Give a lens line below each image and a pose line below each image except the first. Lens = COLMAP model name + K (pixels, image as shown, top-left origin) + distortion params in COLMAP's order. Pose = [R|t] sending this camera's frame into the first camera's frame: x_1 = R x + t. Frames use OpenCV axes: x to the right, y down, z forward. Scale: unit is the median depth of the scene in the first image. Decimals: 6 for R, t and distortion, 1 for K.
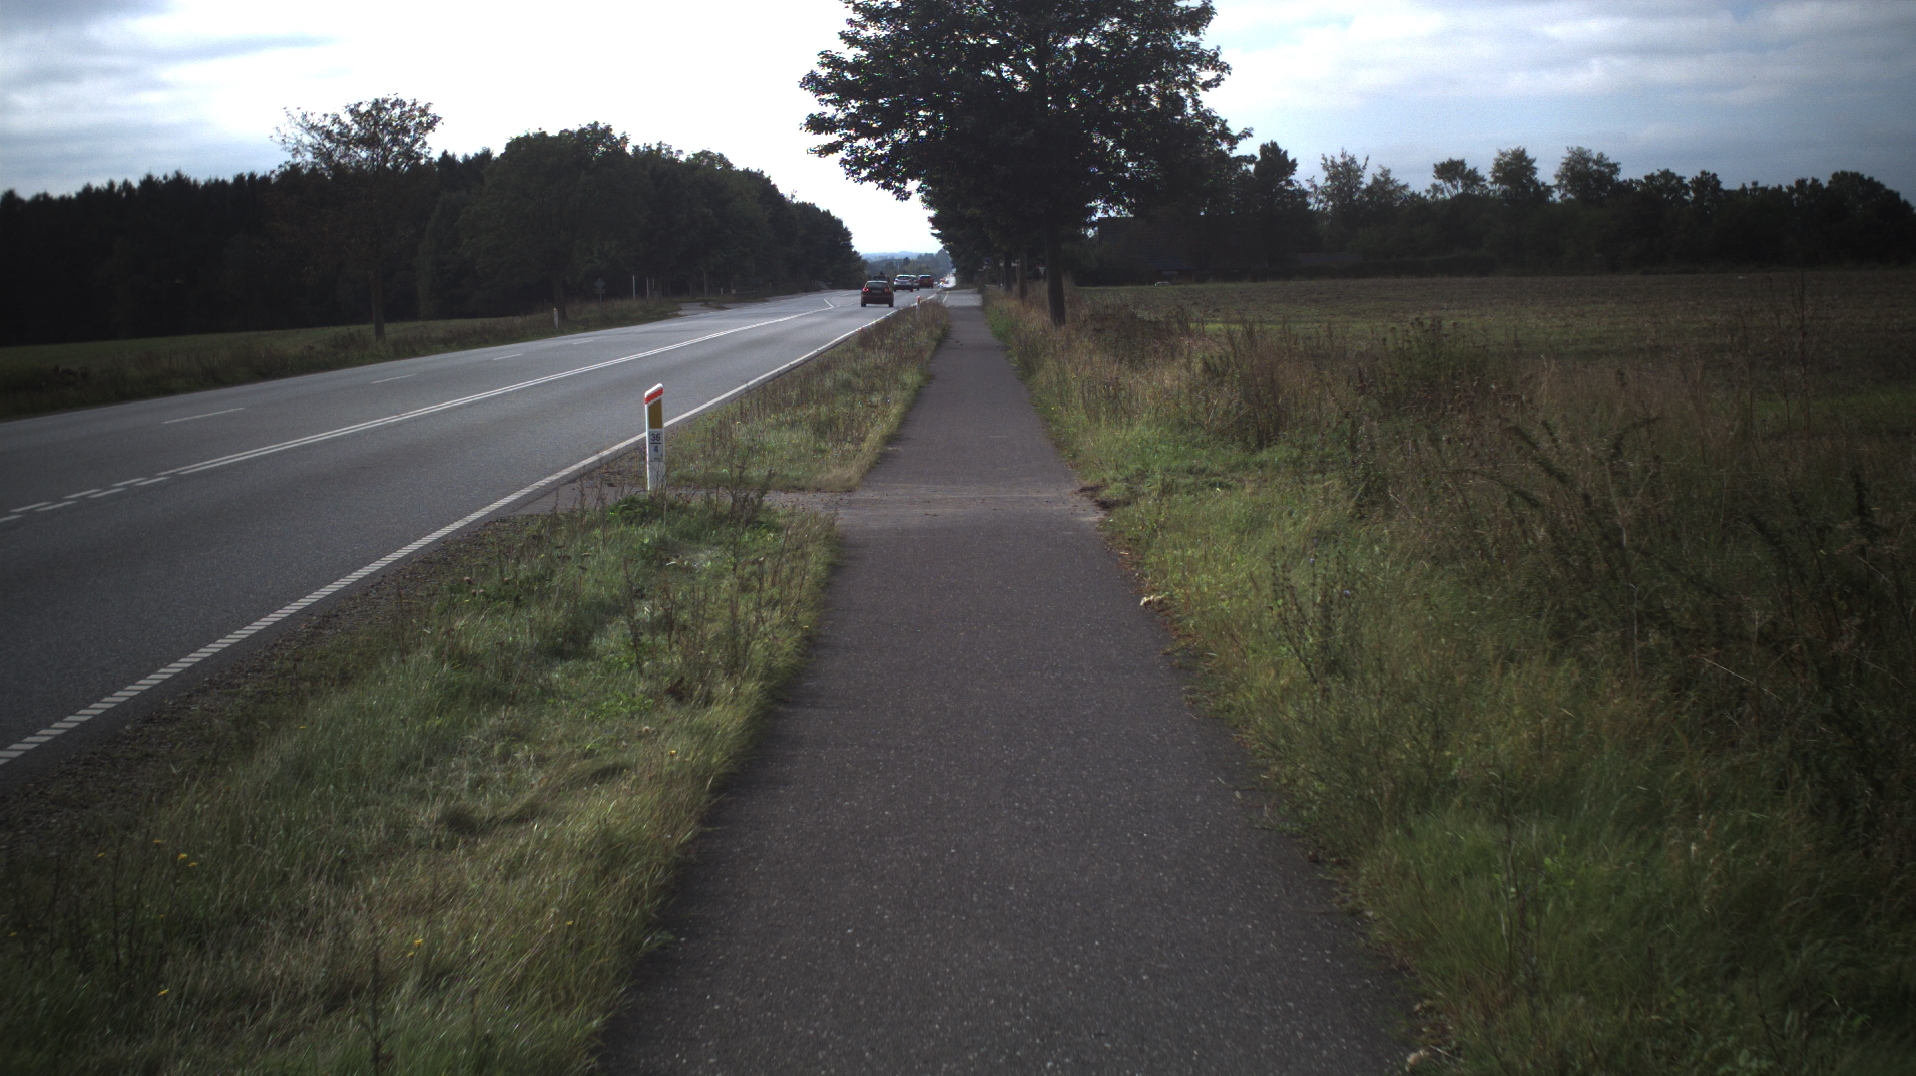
lens RADIAL K [[8651.6, 0, 940.8], [0, 8651.6, 540.0], [0, 0, 1]] dist [-1.742611, 0.000000]
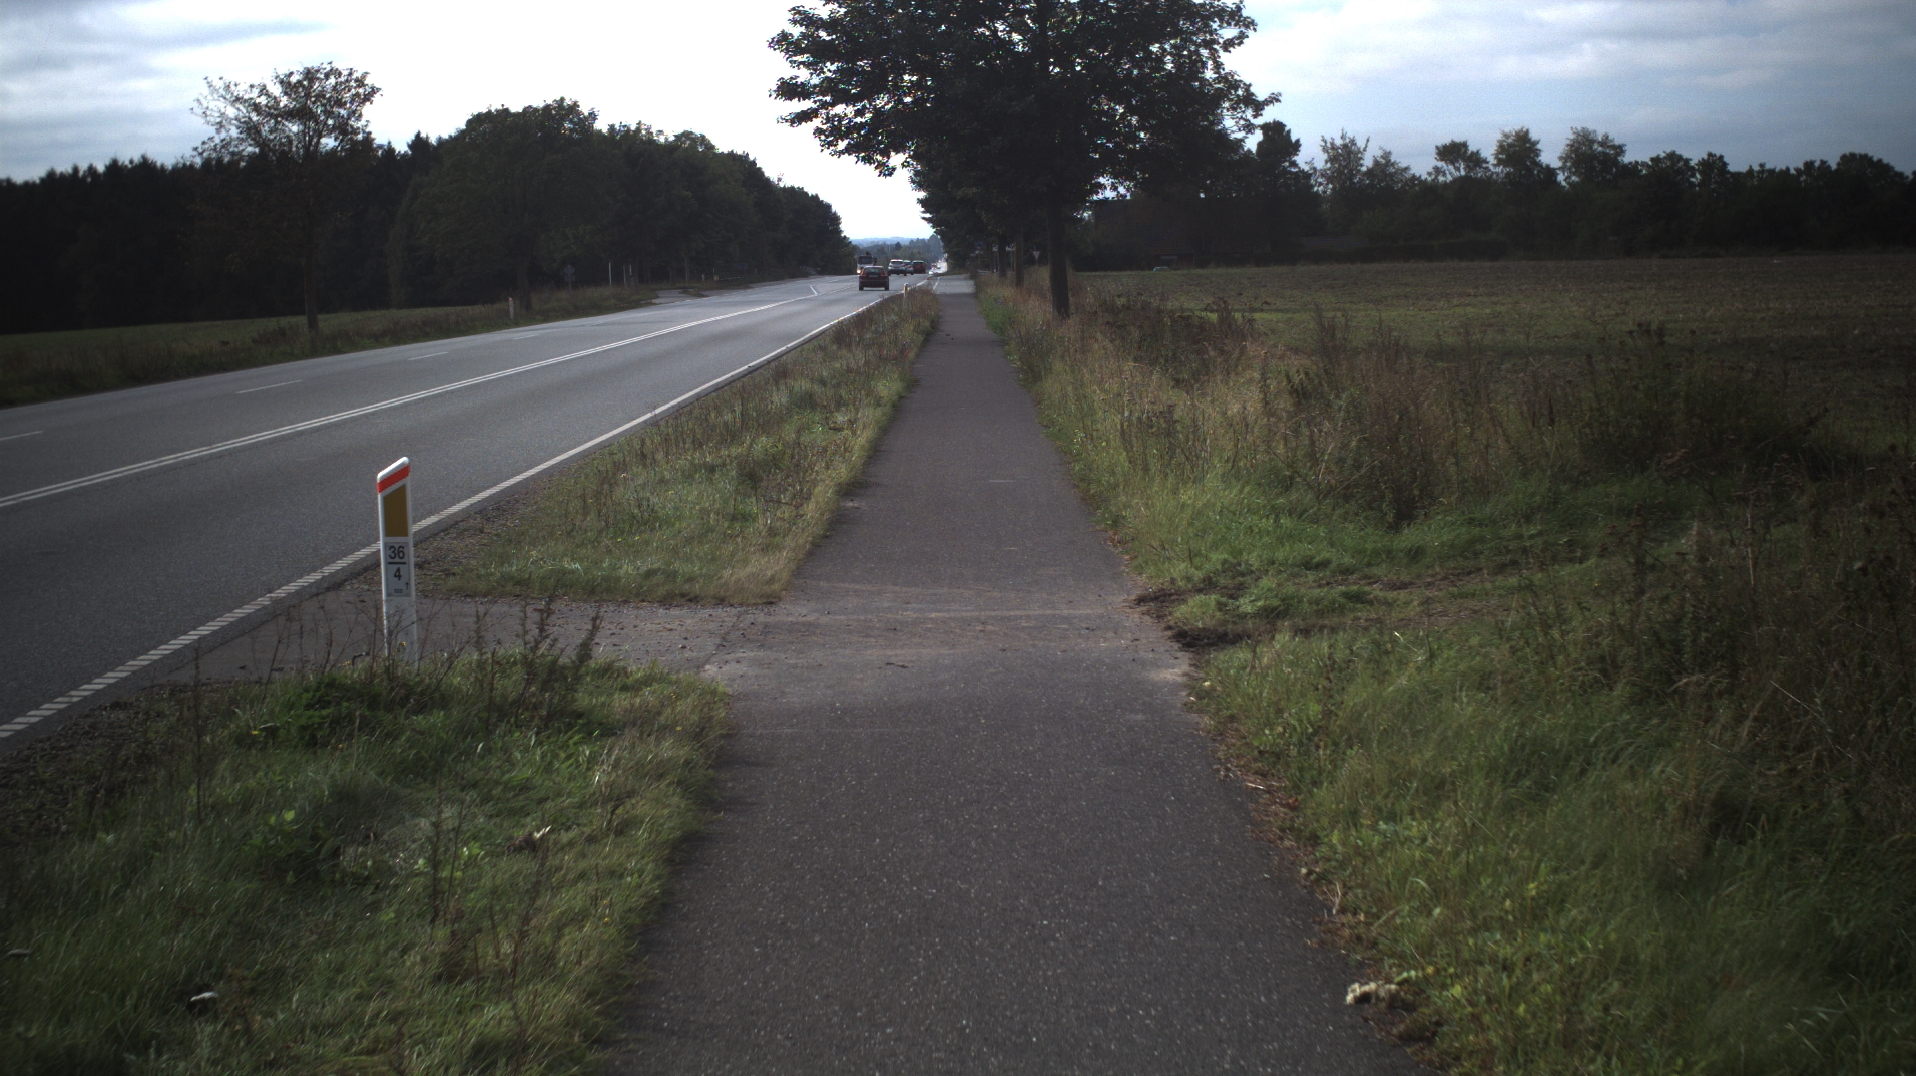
lens RADIAL K [[8651.6, 0, 956.1], [0, 8651.6, 530.6], [0, 0, 1]] dist [-1.742611, 0.000000]
pose [[0.999995, -0.001958, 0.002639, 0.000387], [0.001956, 0.999998, 0.000629, -0.003386], [-0.002640, -0.000624, 0.999996, 0.111609]]
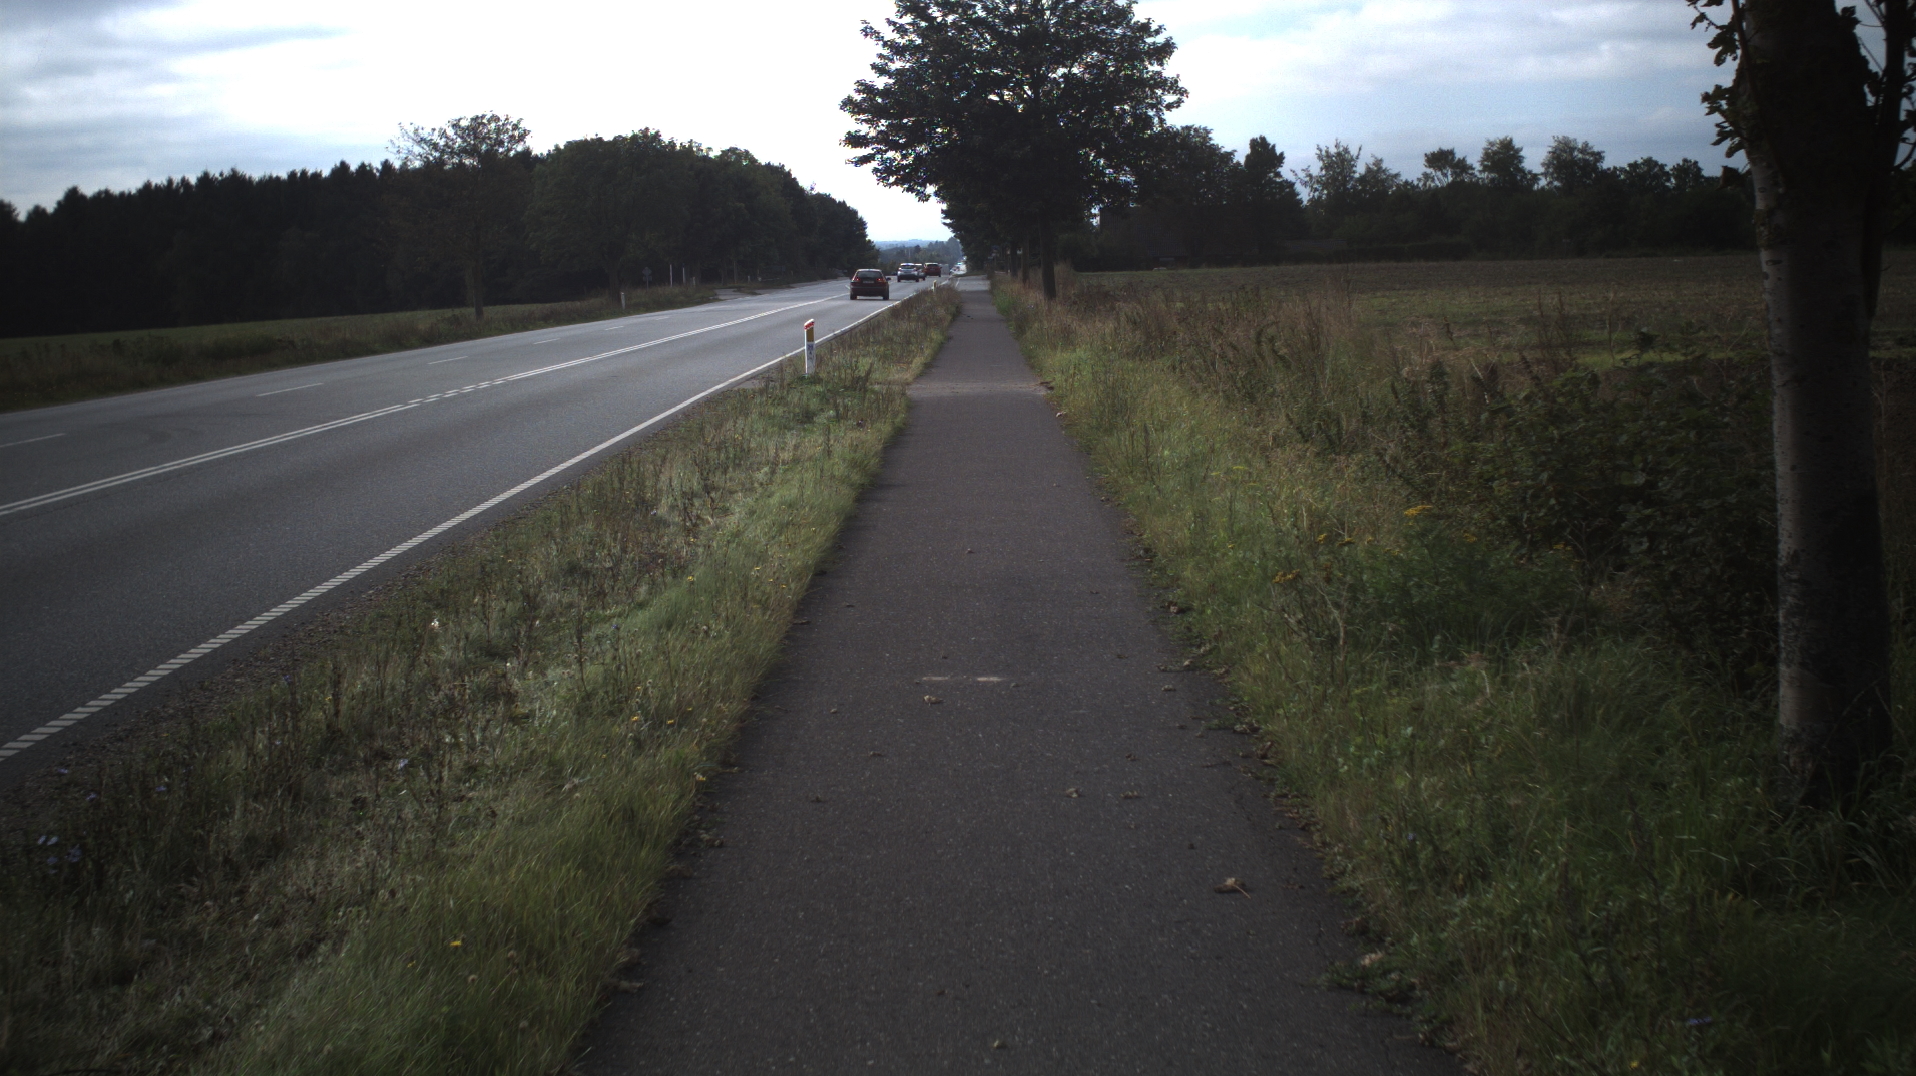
lens RADIAL K [[9097.3, 0, 970.2], [0, 9097.3, 542.9], [0, 0, 1]] dist [-1.937005, 0.000000]
pose [[0.999985, -0.005154, 0.002009, -0.000601], [0.005153, 0.999987, 0.000201, 0.008986], [-0.002010, -0.000191, 0.999998, -0.289246]]
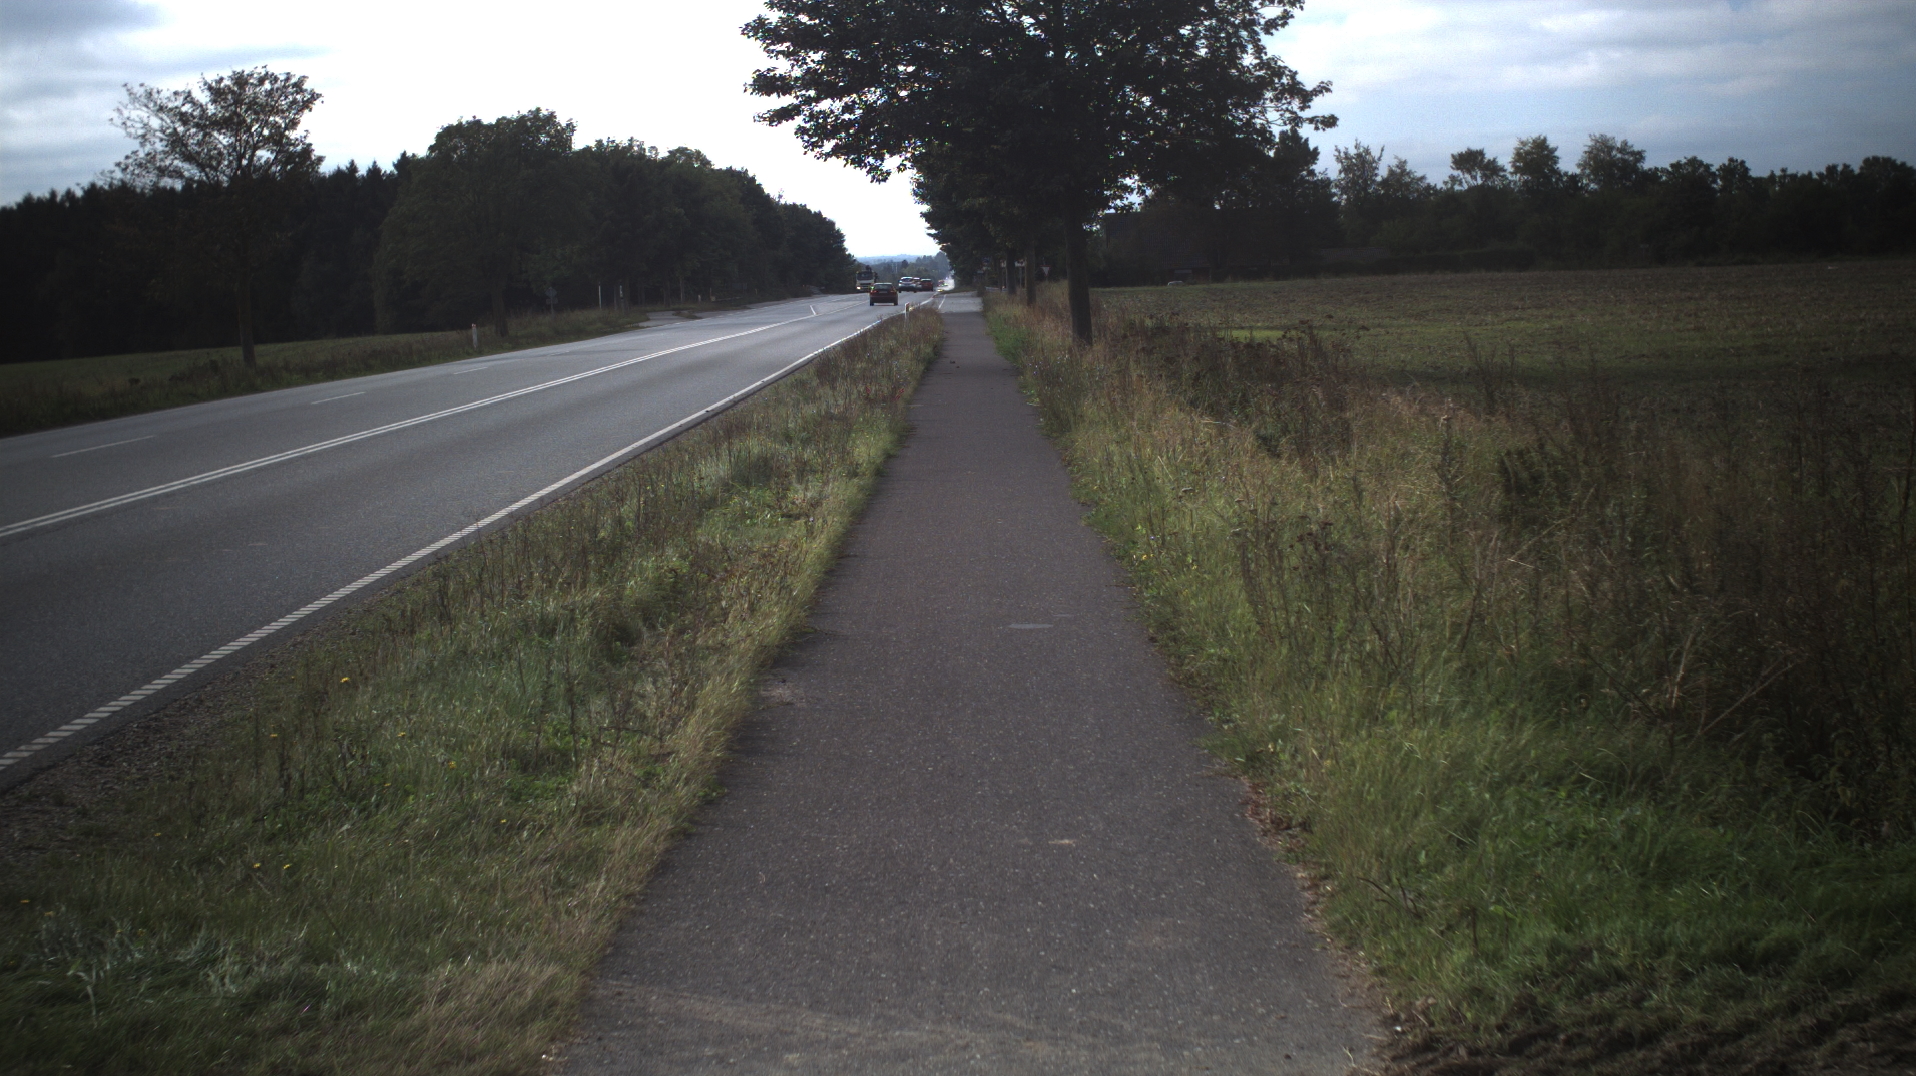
lens RADIAL K [[8510.0, 0, 966.3], [0, 8510.0, 537.0], [0, 0, 1]] dist [-1.672612, 0.000000]
pose [[0.999898, -0.014038, 0.002590, 0.000959], [0.014039, 0.999901, -0.000093, -0.007181], [-0.002589, 0.000130, 0.999997, 0.236178]]
